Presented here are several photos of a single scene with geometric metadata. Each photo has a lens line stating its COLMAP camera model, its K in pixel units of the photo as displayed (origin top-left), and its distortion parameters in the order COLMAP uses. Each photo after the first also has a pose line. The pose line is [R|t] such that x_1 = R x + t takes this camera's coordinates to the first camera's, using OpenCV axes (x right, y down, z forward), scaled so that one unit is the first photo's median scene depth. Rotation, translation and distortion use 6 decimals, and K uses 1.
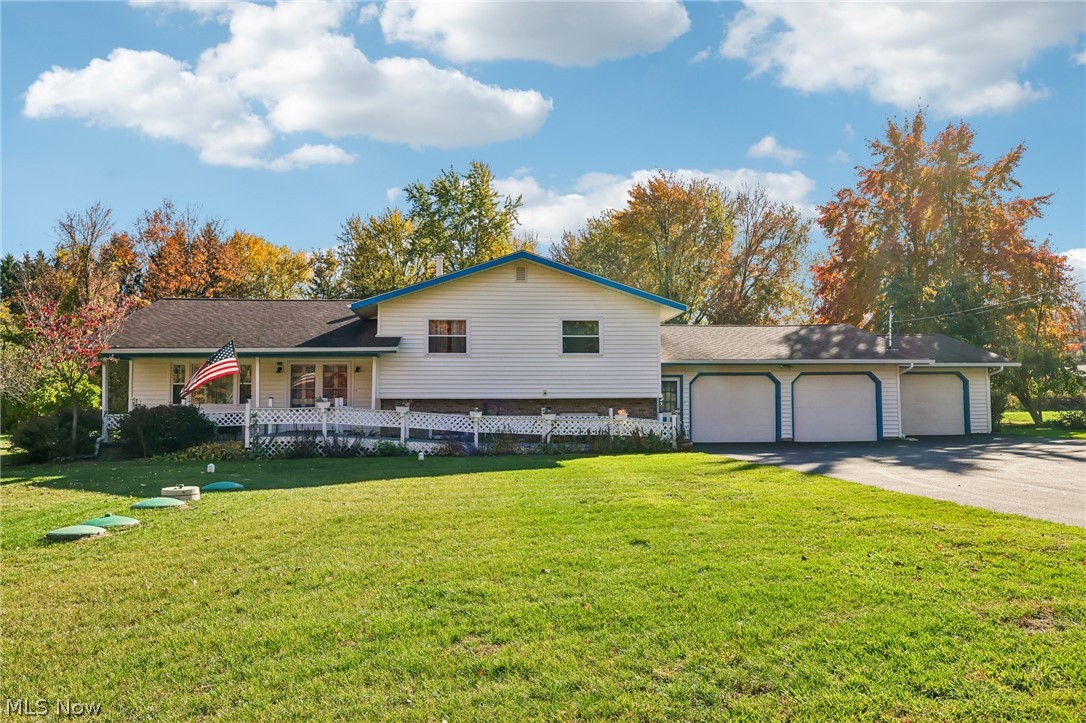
lens RADIAL K [[726.7, 0, 543.0], [0, 726.7, 361.5], [0, 0, 1]] dist [0.002912, -0.004640]
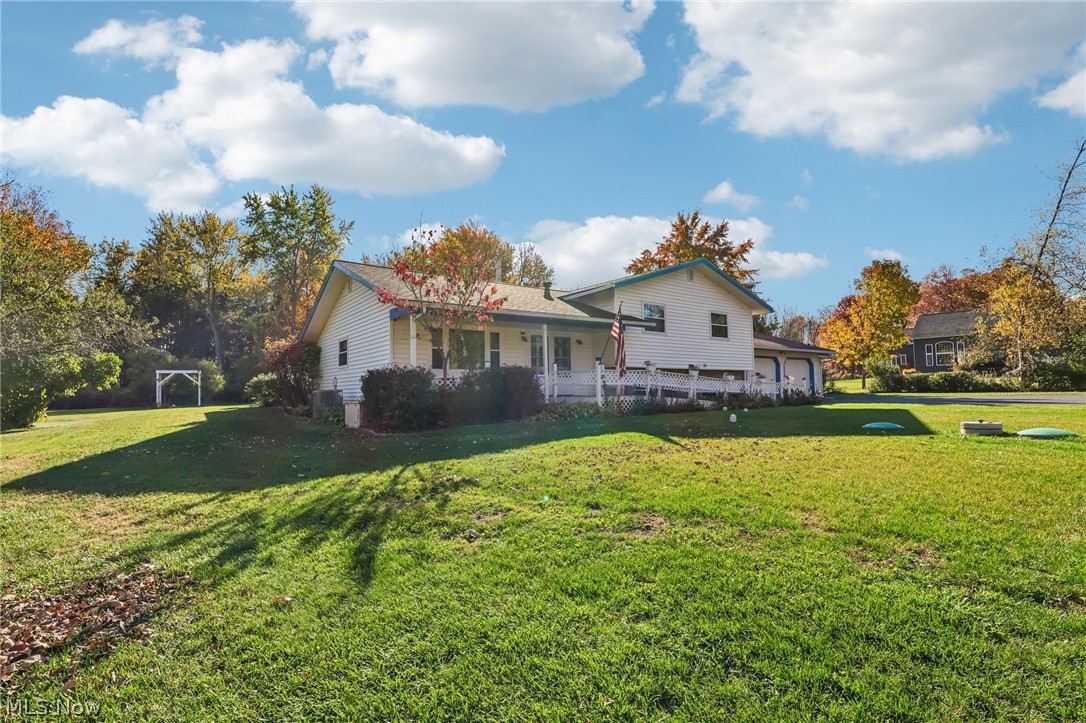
lens RADIAL K [[505.7, 0, 543.0], [0, 505.7, 361.5], [0, 0, 1]] dist [0.000781, 0.000475]
pose [[0.850516, 0.026145, 0.525300, -0.739721], [-0.023119, 0.999657, -0.012322, 0.054200], [-0.525441, -0.001665, 0.850828, 0.351539]]
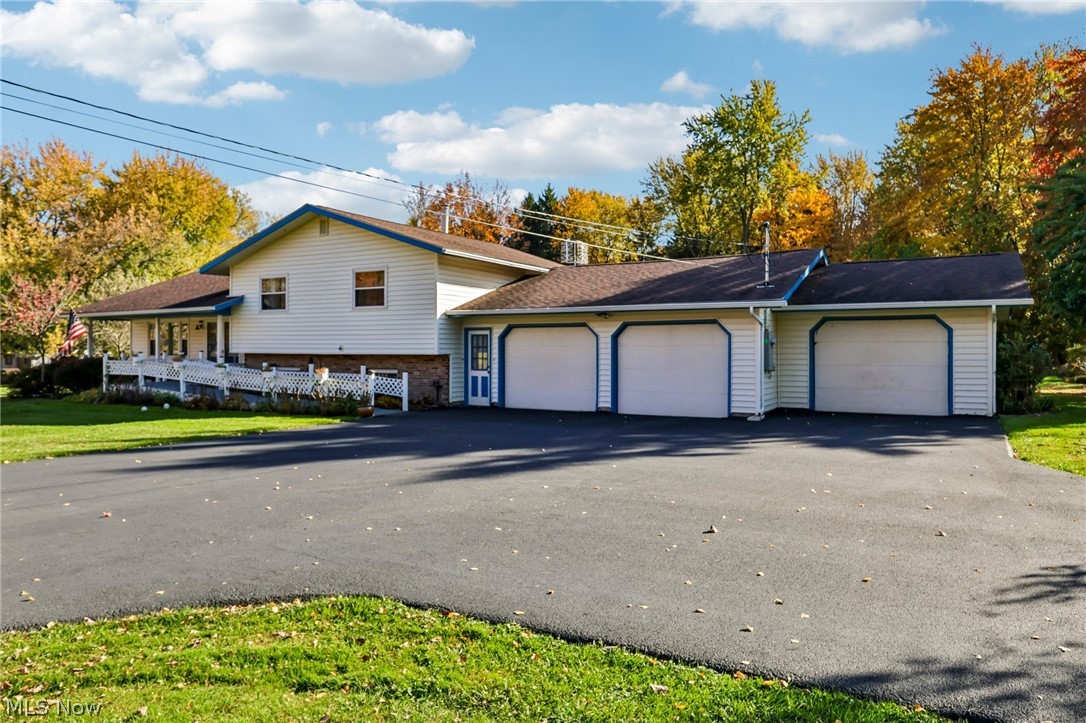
lens RADIAL K [[726.7, 0, 543.0], [0, 726.7, 361.5], [0, 0, 1]] dist [0.002912, -0.004640]
pose [[0.826398, 0.015716, -0.562867, 0.764852], [0.029157, 0.997075, 0.070648, -0.000134], [0.562331, -0.074795, 0.823522, 0.344964]]
